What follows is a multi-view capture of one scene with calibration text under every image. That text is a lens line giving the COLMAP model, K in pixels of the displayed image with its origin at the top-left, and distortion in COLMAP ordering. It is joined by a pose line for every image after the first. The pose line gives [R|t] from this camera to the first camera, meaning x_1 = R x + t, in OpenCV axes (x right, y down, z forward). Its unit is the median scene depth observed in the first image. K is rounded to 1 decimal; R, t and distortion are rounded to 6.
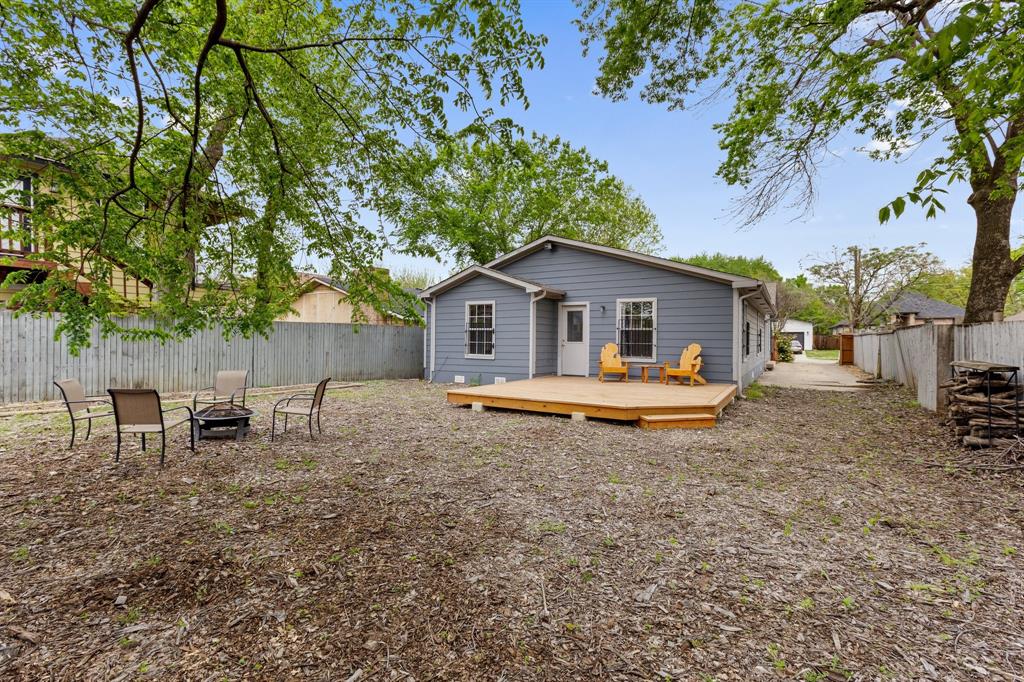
lens RADIAL K [[454.0, 0, 509.9], [0, 454.0, 341.4], [0, 0, 1]] dist [-0.000334, -0.000204]
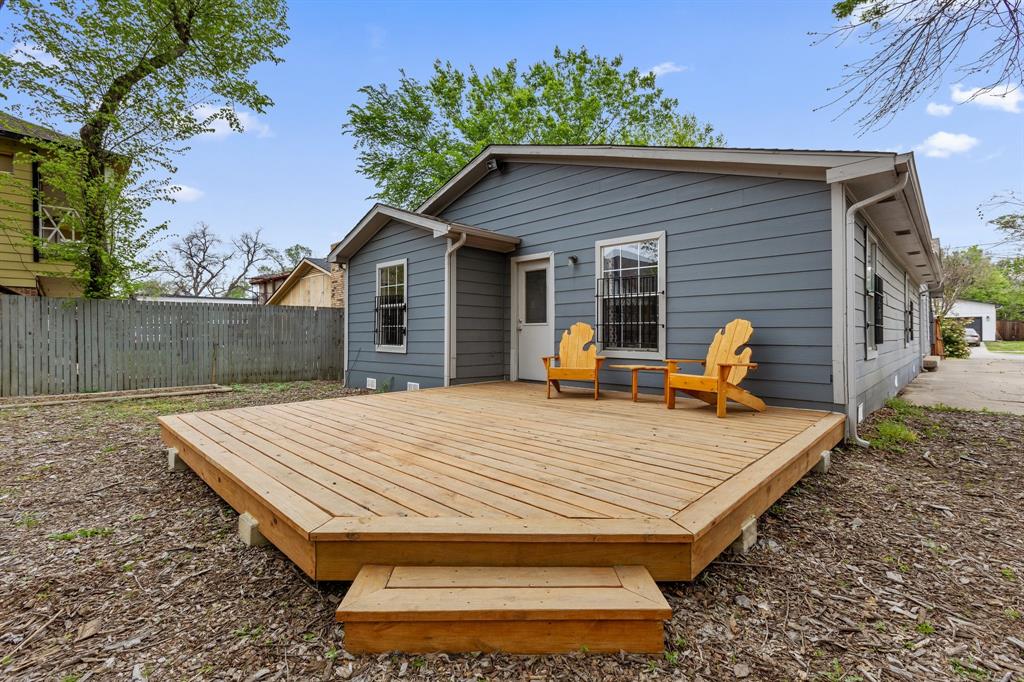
lens RADIAL K [[454.0, 0, 509.9], [0, 454.0, 332.4], [0, 0, 1]] dist [-0.000334, -0.000204]
pose [[0.975027, -0.009005, -0.221902, 0.242338], [0.007655, 0.999947, -0.006946, 0.016747], [0.221953, 0.005074, 0.975044, 0.430710]]
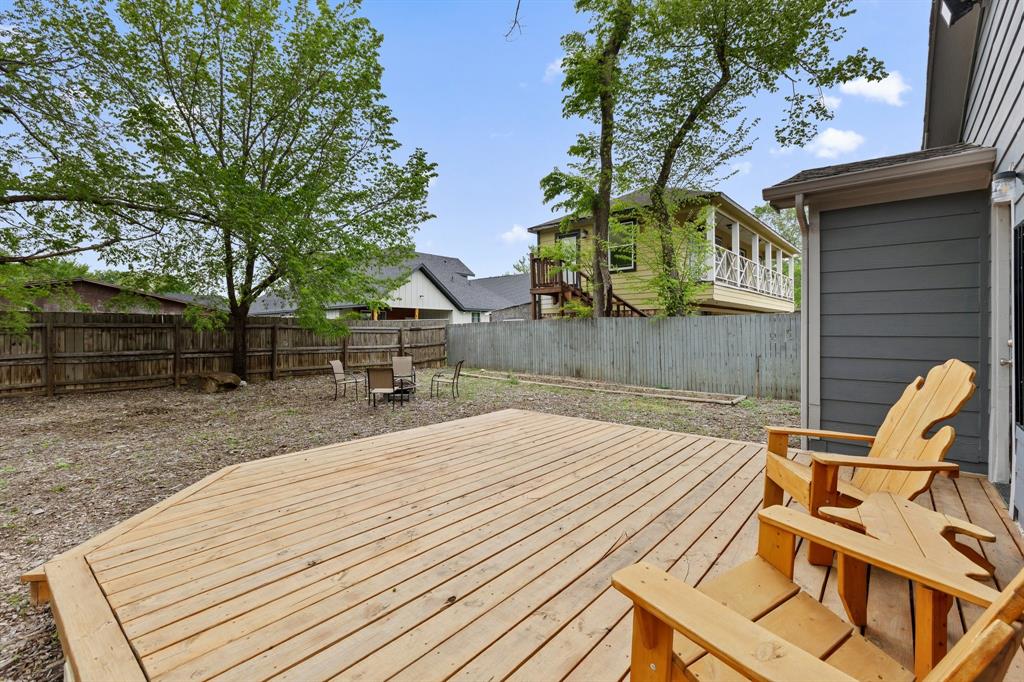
lens RADIAL K [[454.0, 0, 511.1], [0, 454.0, 339.2], [0, 0, 1]] dist [-0.000334, -0.000204]
pose [[-0.147531, 0.004648, -0.989047, 0.409789], [-0.003175, 0.999982, 0.005173, -0.004551], [0.989052, 0.003903, -0.147513, 0.787292]]
